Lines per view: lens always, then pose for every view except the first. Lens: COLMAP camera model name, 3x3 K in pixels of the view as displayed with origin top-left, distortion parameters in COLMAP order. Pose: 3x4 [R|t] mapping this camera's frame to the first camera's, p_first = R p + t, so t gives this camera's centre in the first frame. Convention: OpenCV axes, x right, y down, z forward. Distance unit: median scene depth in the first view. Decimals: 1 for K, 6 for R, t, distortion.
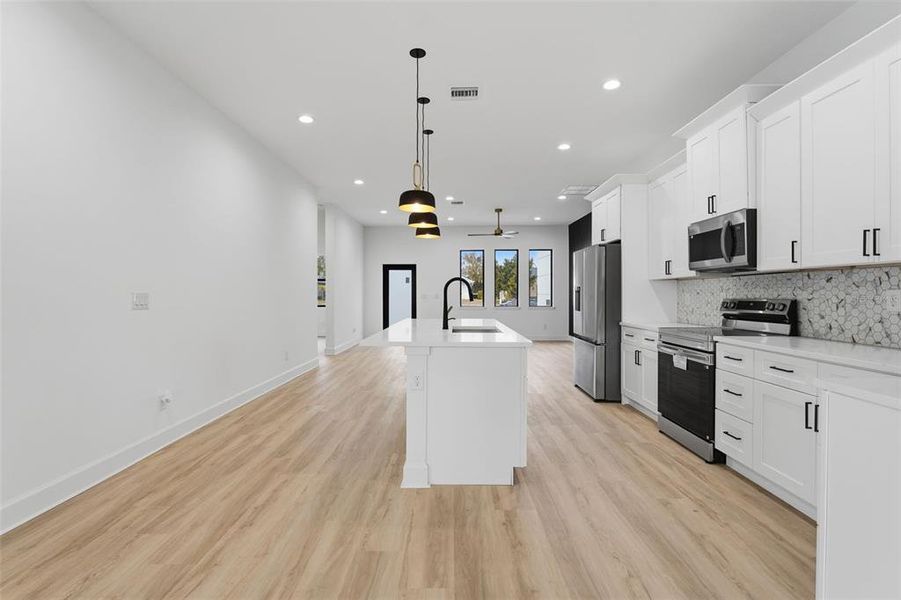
lens RADIAL K [[417.0, 0, 450.6], [0, 417.0, 290.4], [0, 0, 1]] dist [-0.016942, 0.001379]
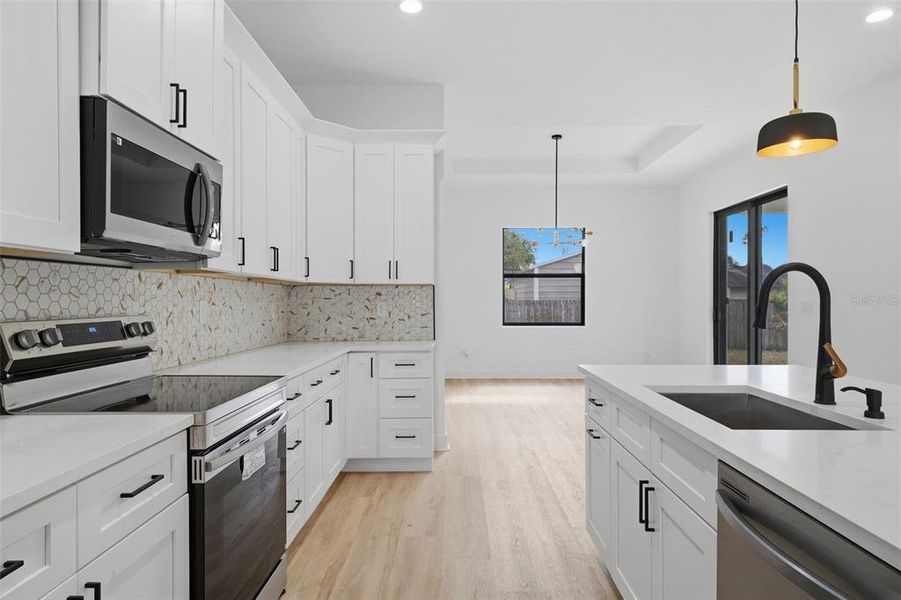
lens RADIAL K [[541.1, 0, 451.4], [0, 541.1, 302.0], [0, 0, 1]] dist [0.005380, -0.001385]
pose [[-0.999988, -0.000985, 0.004878, 0.329560], [-0.001010, 0.999986, -0.005277, 0.005744], [-0.004873, -0.005282, -0.999974, 1.548963]]
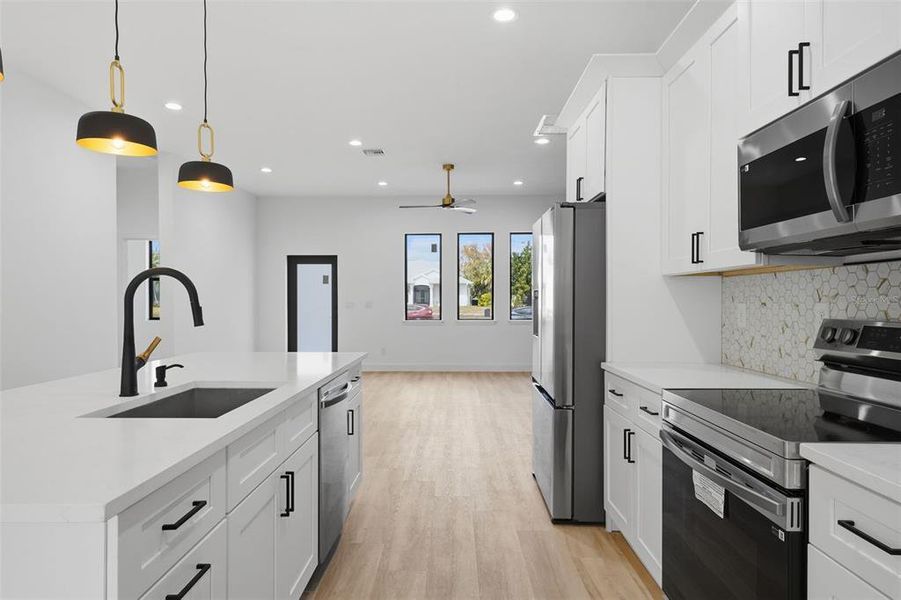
lens RADIAL K [[541.1, 0, 450.8], [0, 541.1, 301.5], [0, 0, 1]] dist [0.005380, -0.001385]
pose [[0.999999, -0.000214, 0.001149, 0.311659], [0.000198, 0.999908, 0.013532, -0.005389], [-0.001151, -0.013532, 0.999908, 0.499820]]
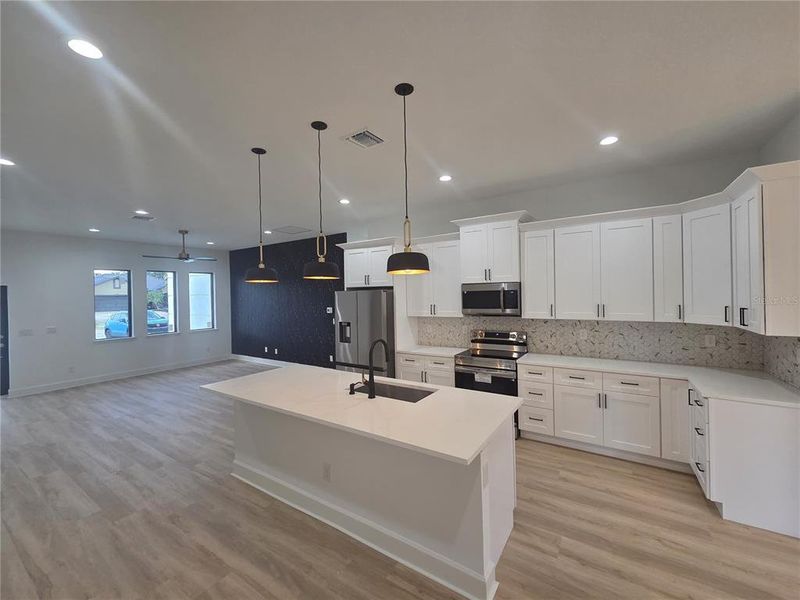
lens RADIAL K [[326.7, 0, 397.6], [0, 326.7, 295.1], [0, 0, 1]] dist [0.003710, -0.000165]
pose [[0.549482, -0.013773, 0.835392, -0.593990], [0.015323, 0.999862, 0.006406, -0.138862], [-0.835365, 0.009280, 0.549618, 0.589965]]
